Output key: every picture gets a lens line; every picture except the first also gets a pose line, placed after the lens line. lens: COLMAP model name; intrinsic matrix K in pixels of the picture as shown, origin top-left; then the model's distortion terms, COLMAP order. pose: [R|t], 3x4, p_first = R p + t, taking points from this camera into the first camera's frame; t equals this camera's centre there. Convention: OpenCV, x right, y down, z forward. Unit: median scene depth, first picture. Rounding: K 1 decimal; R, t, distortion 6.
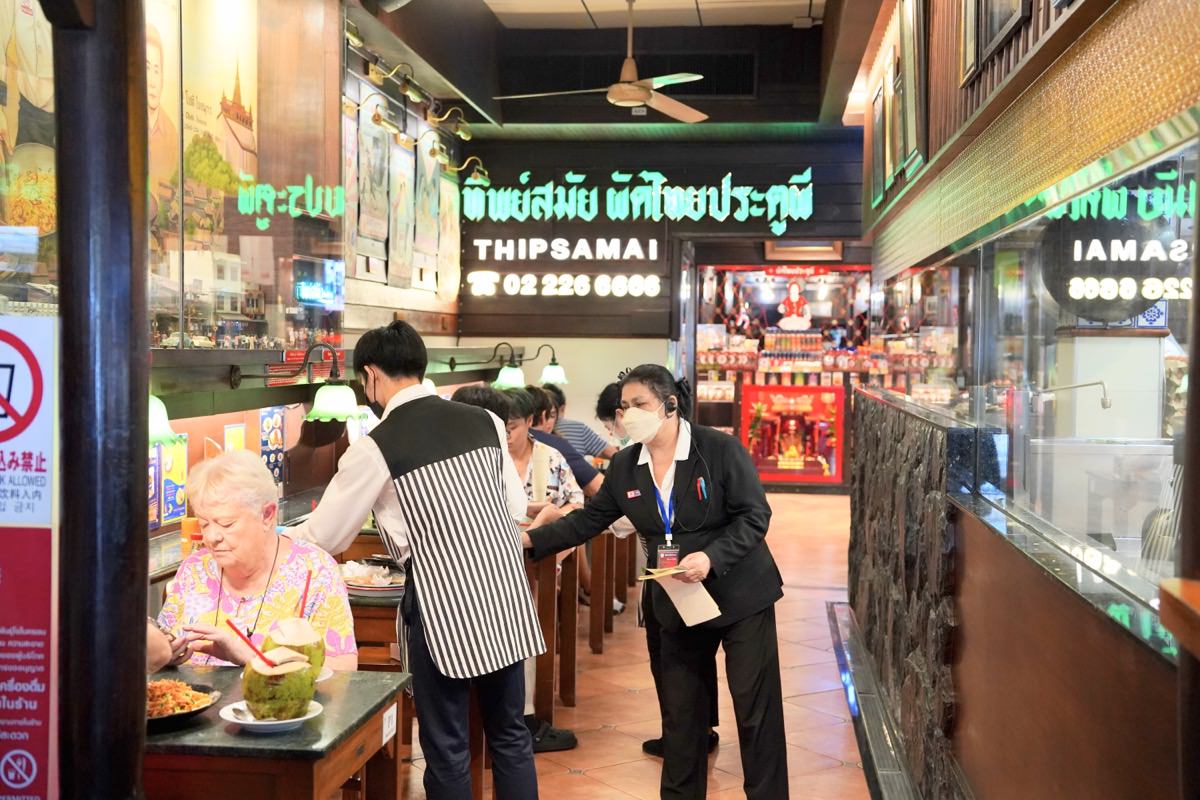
lens RADIAL K [[1517.4, 0, 602.5], [0, 1517.4, 388.6], [0, 0, 1]] dist [0.155607, 0.000000]
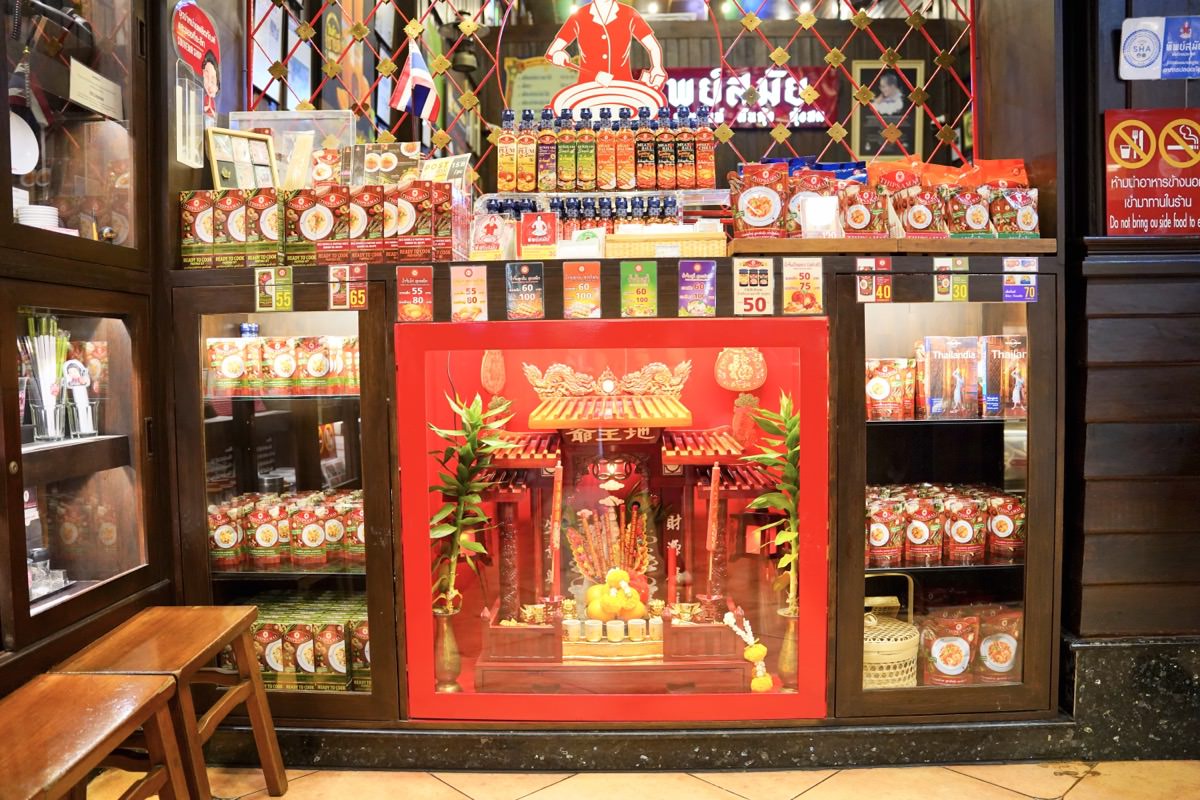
lens RADIAL K [[997.7, 0, 599.9], [0, 997.7, 400.5], [0, 0, 1]] dist [-0.184214, 0.123351]
pose [[0.991903, -0.035319, 0.121986, 0.107363], [0.032006, 0.999067, 0.029011, 0.006079], [-0.122897, -0.024871, 0.992108, 0.871900]]
